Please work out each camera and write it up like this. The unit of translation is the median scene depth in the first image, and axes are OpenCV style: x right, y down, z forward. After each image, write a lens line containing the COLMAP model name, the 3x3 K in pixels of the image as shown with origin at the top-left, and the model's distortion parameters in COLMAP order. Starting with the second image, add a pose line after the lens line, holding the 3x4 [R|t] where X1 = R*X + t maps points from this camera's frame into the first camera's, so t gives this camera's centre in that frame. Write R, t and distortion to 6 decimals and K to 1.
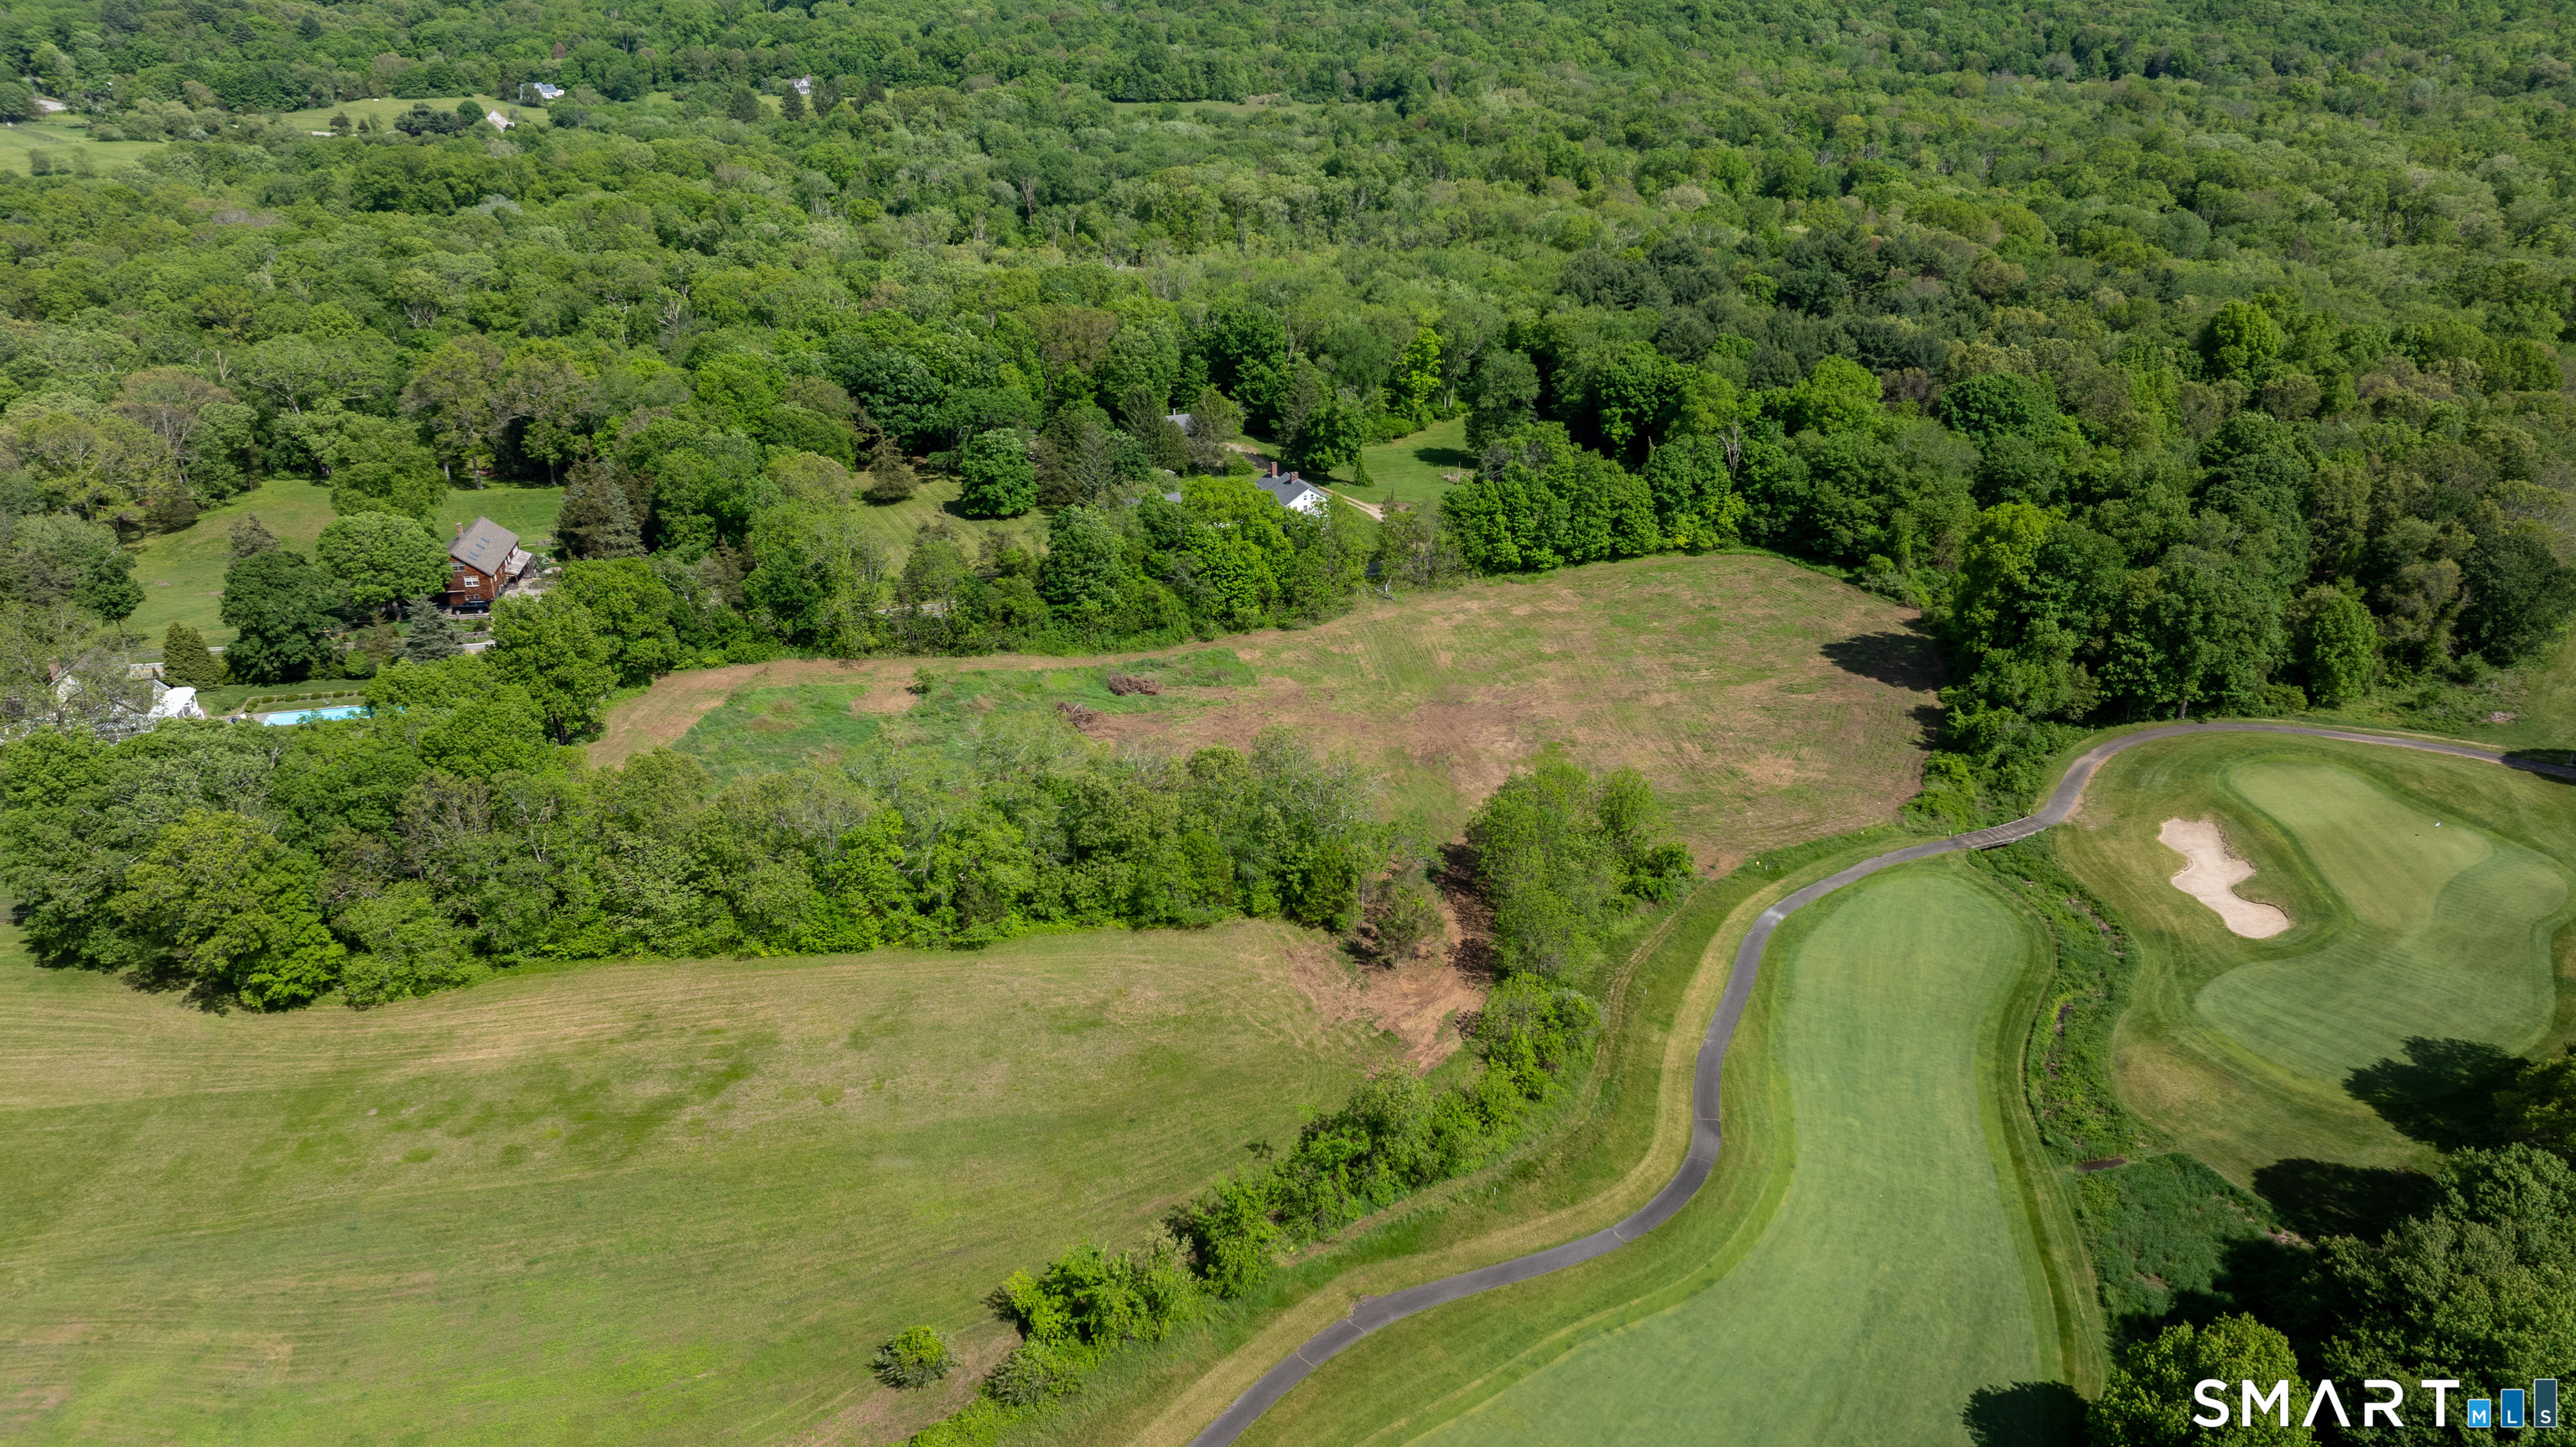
lens RADIAL K [[1841.1, 0, 1288.0], [0, 1841.1, 723.5], [0, 0, 1]] dist [-0.007723, 0.032282]
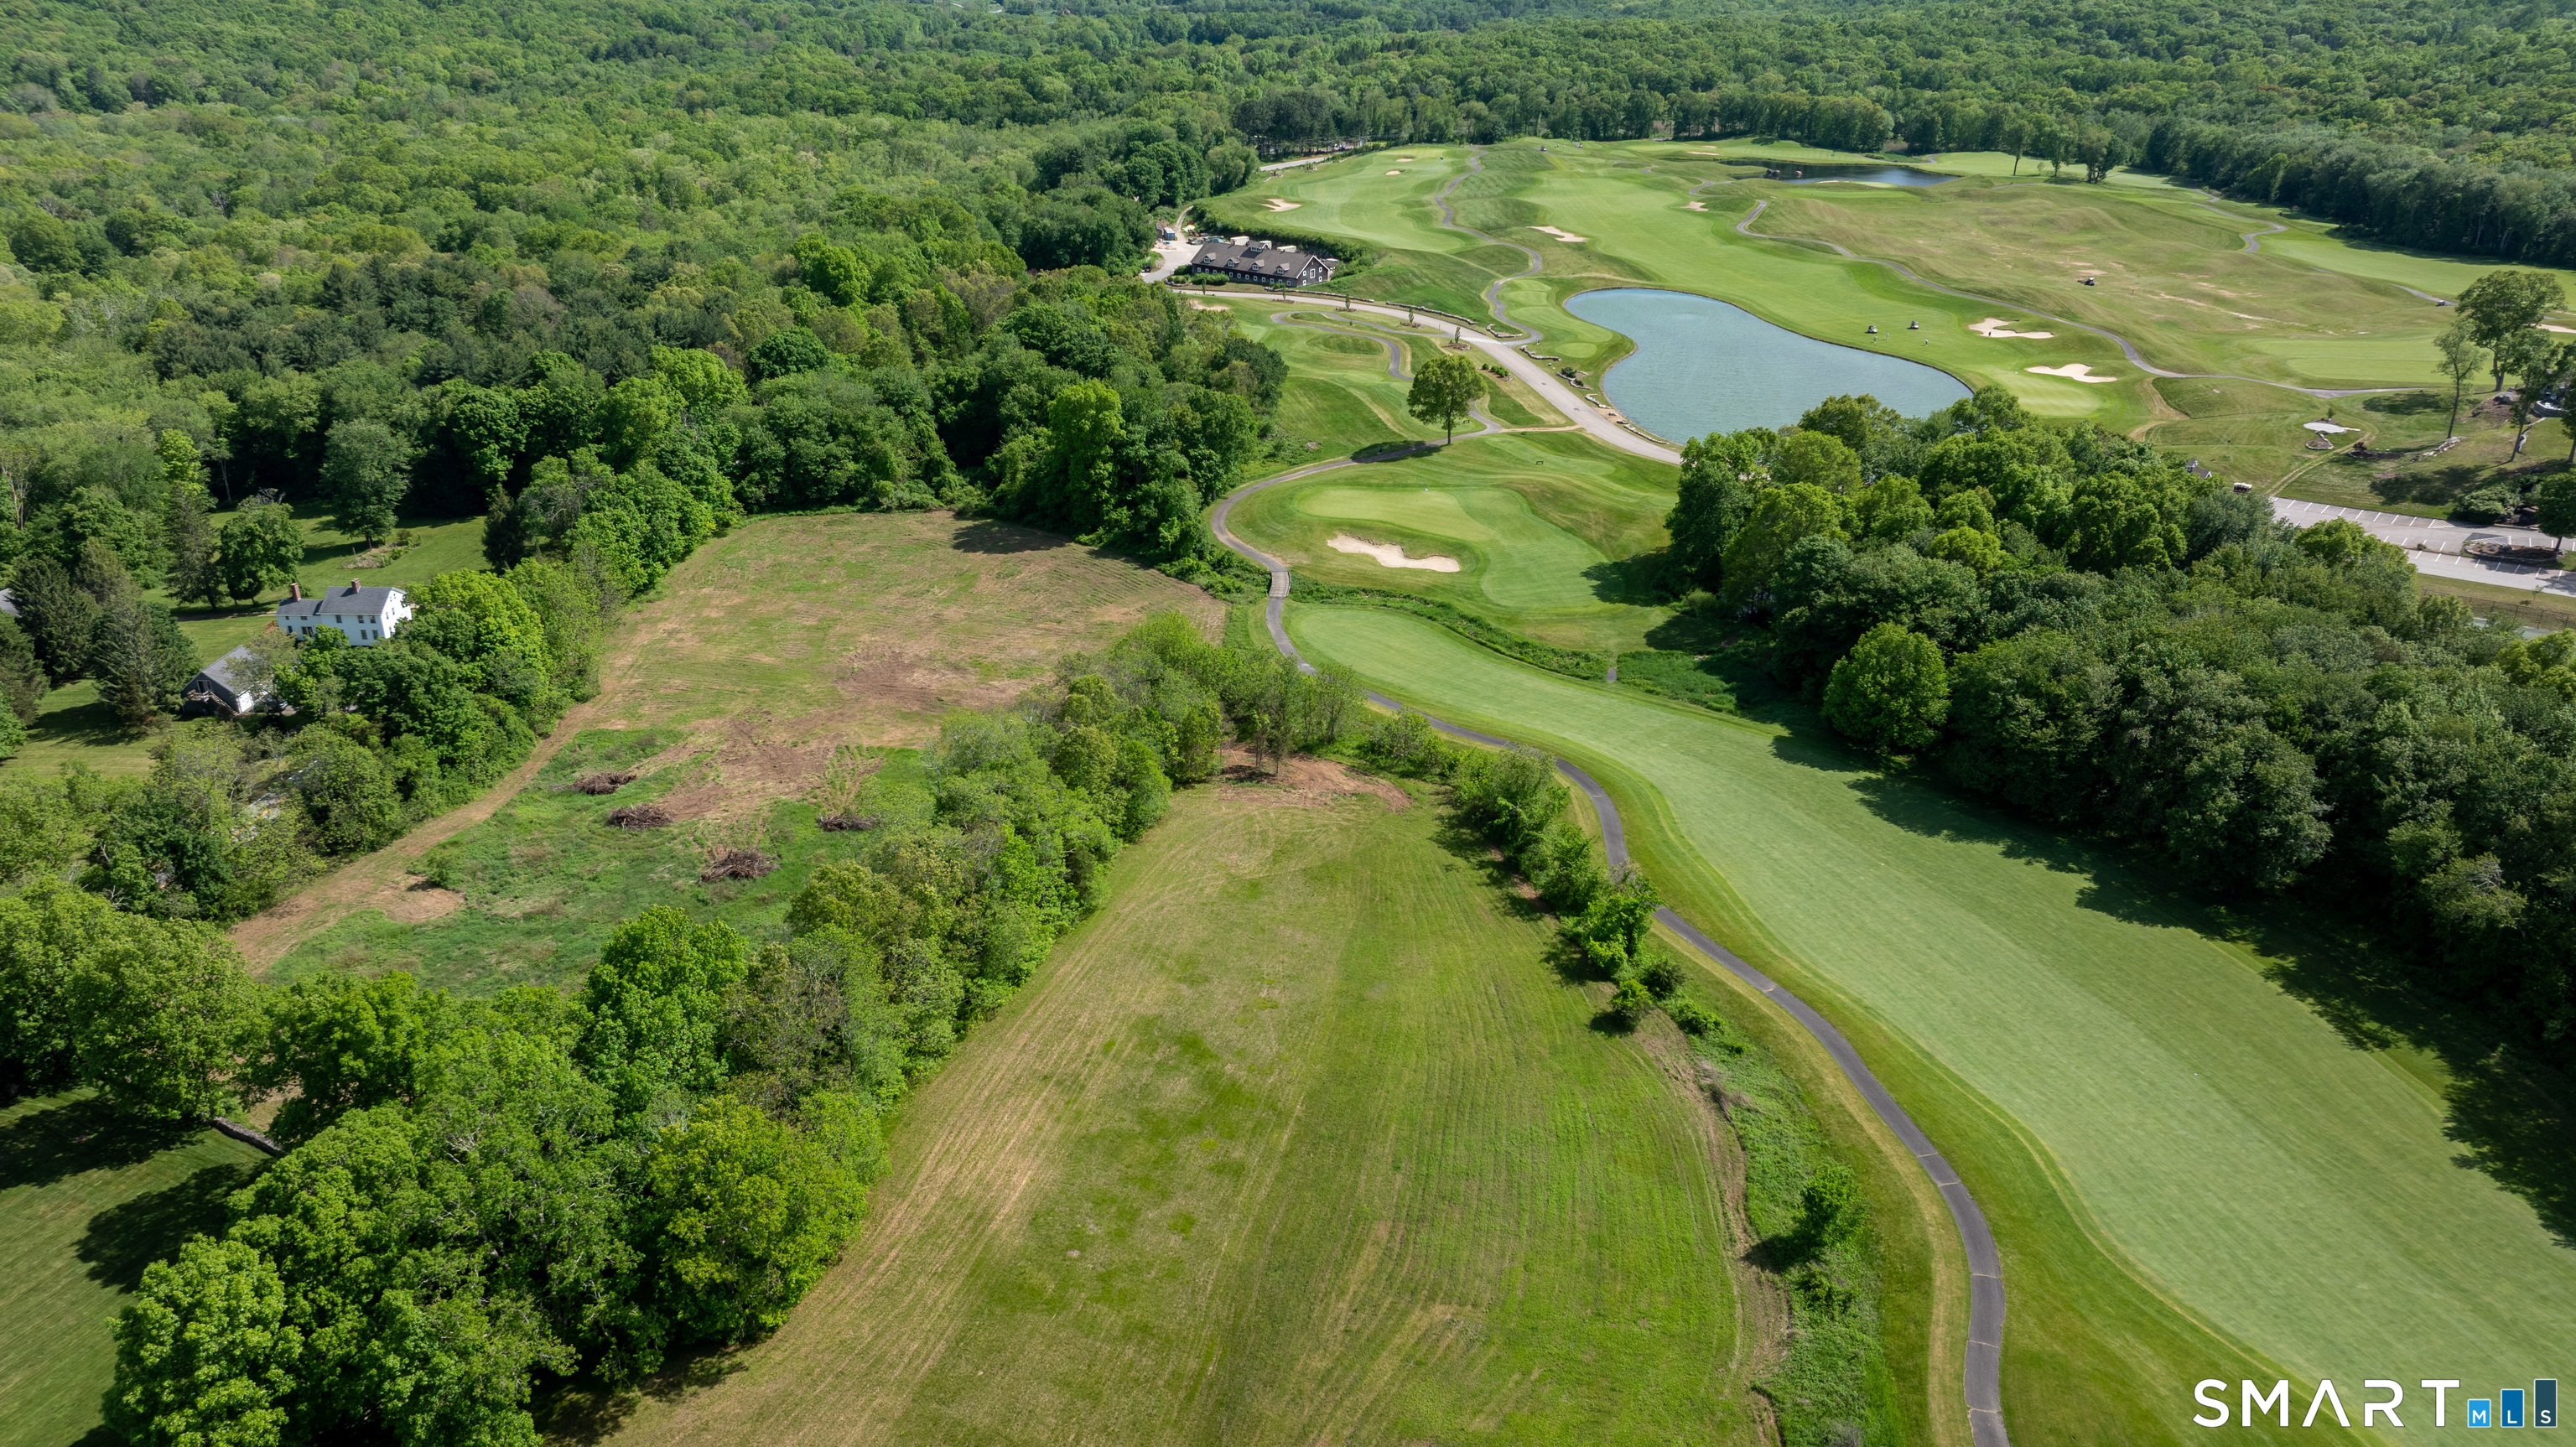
lens RADIAL K [[1841.1, 0, 1288.0], [0, 1841.1, 723.5], [0, 0, 1]] dist [-0.007723, 0.032282]
pose [[0.441448, -0.364860, 0.819756, -0.590609], [0.371917, 0.905823, 0.202885, -0.093740], [-0.816579, 0.215318, 0.535572, 0.191314]]
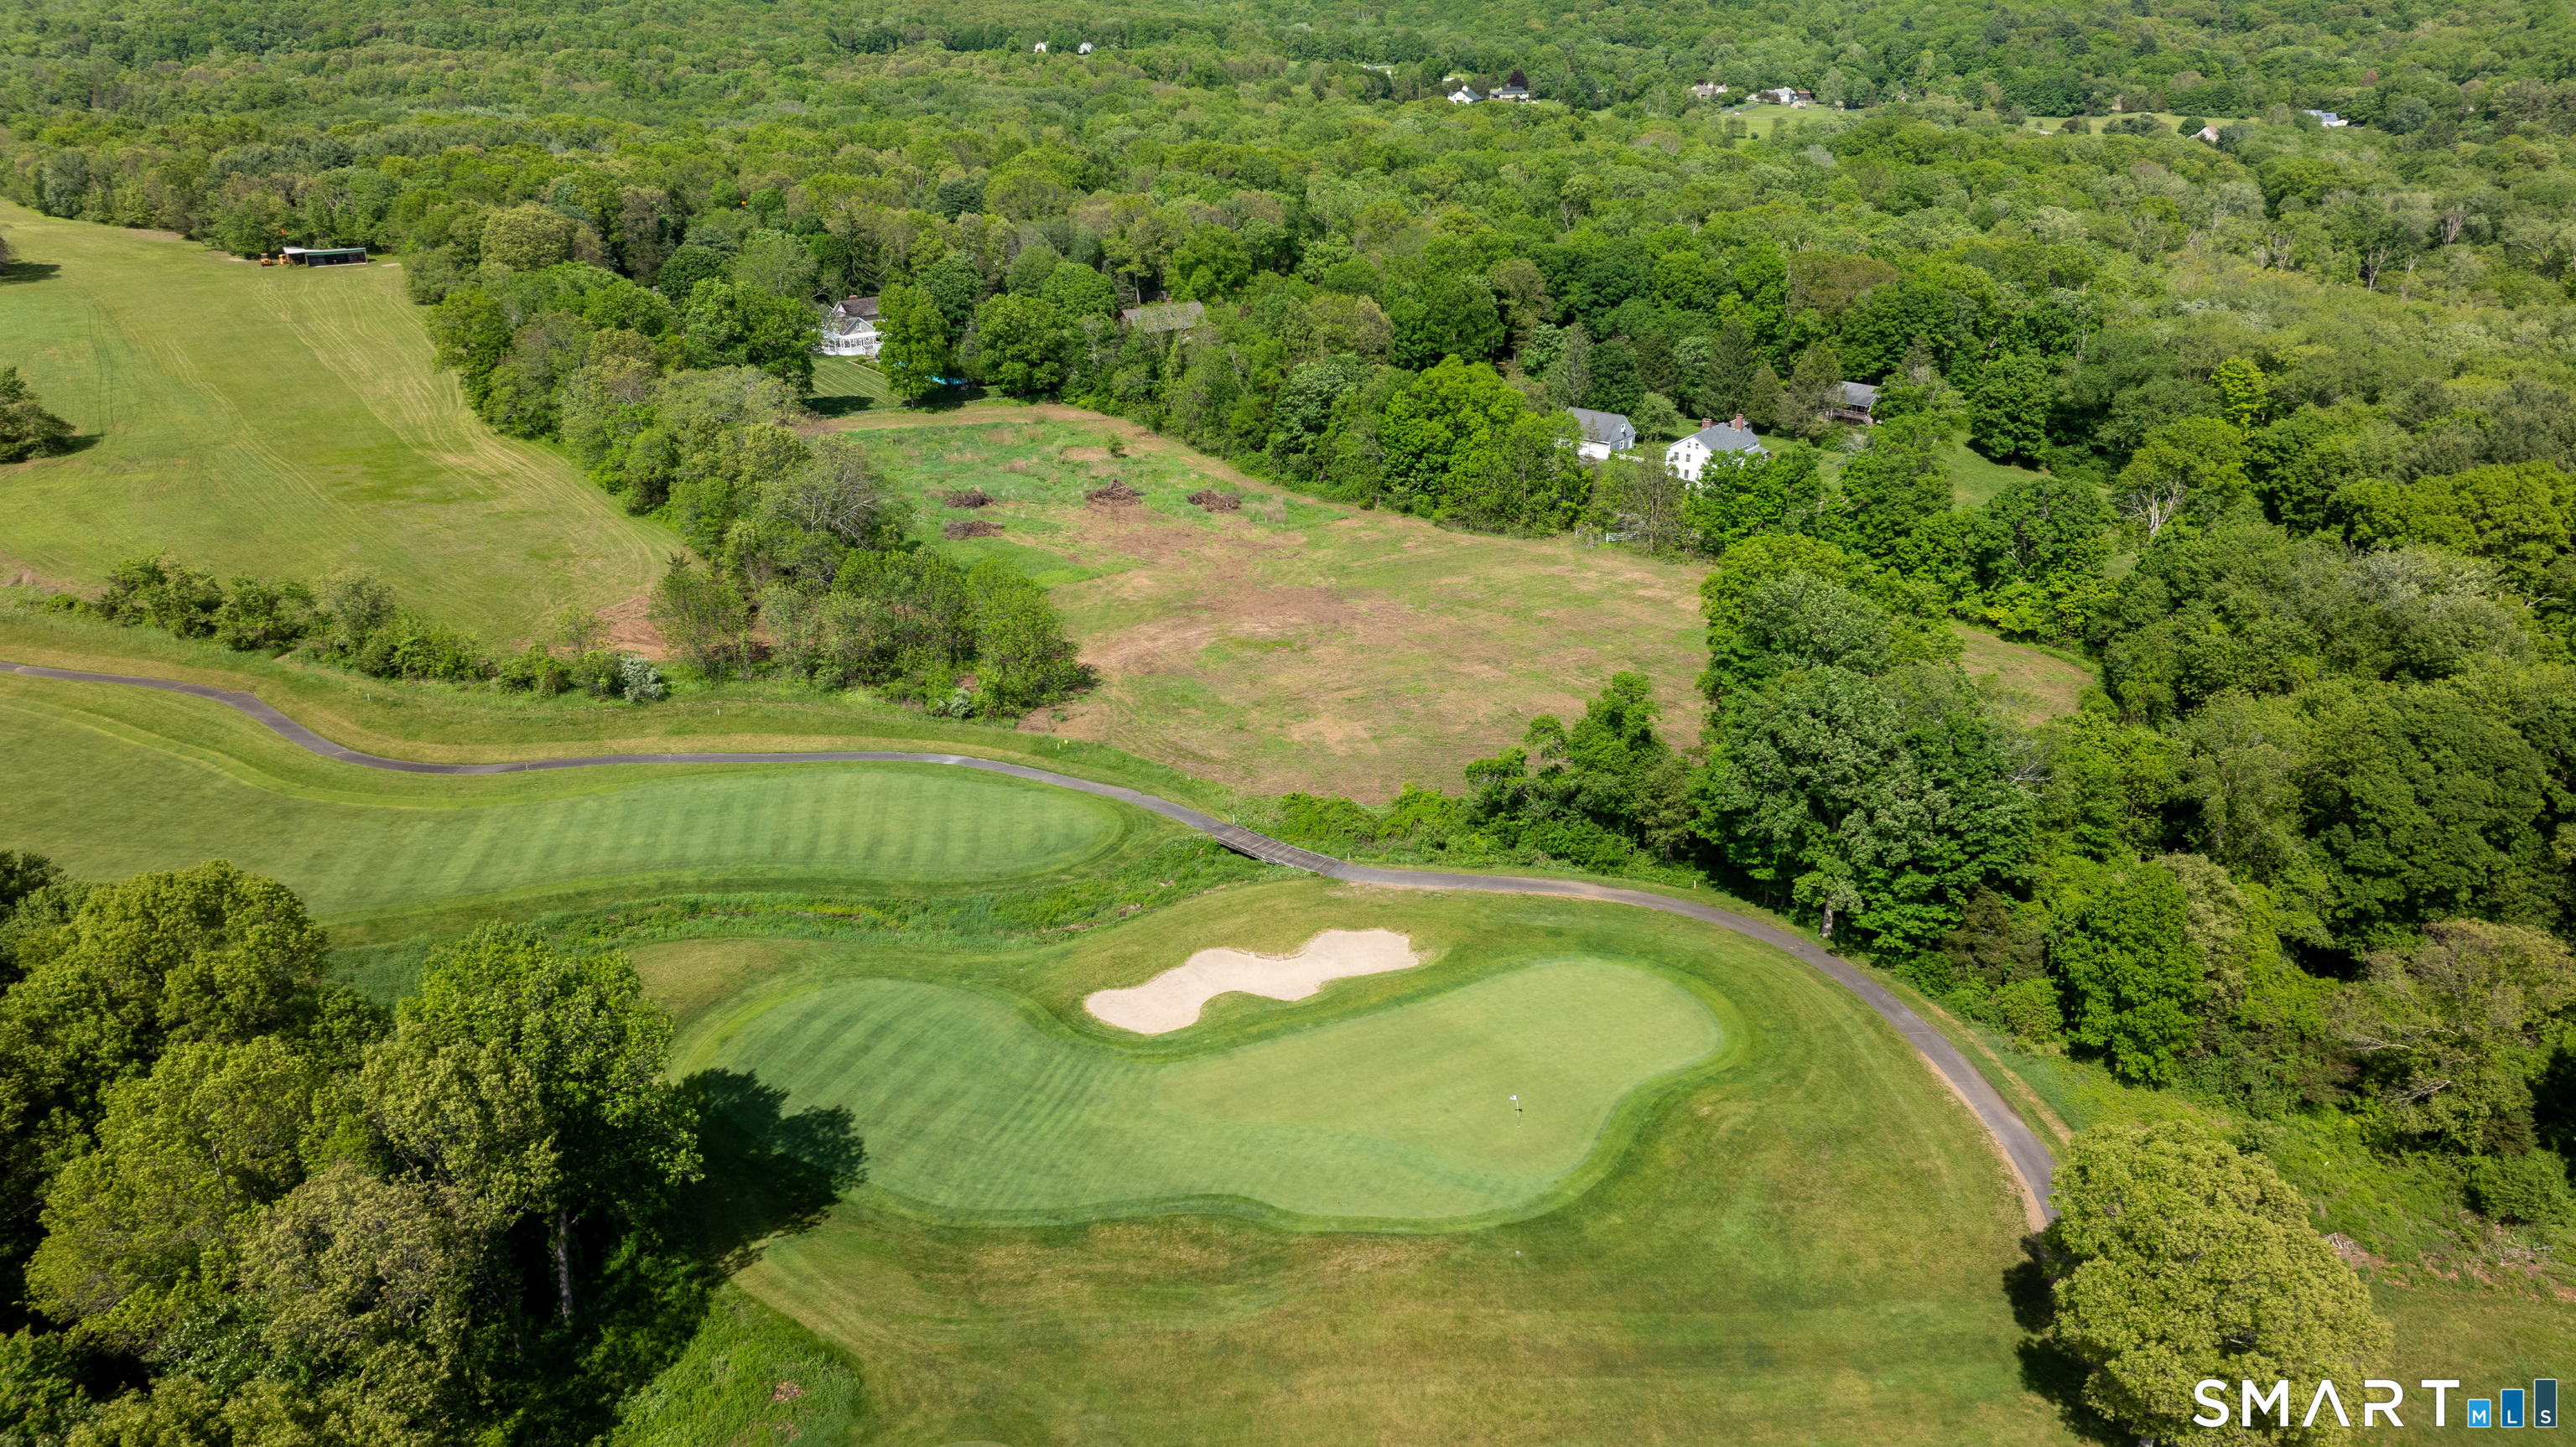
lens RADIAL K [[1841.1, 0, 1288.0], [0, 1841.1, 723.5], [0, 0, 1]] dist [-0.007723, 0.032282]
pose [[0.456066, 0.337783, -0.823351, 0.696396], [-0.371872, 0.912859, 0.168519, -0.080793], [0.808527, 0.229325, 0.541936, 0.416099]]
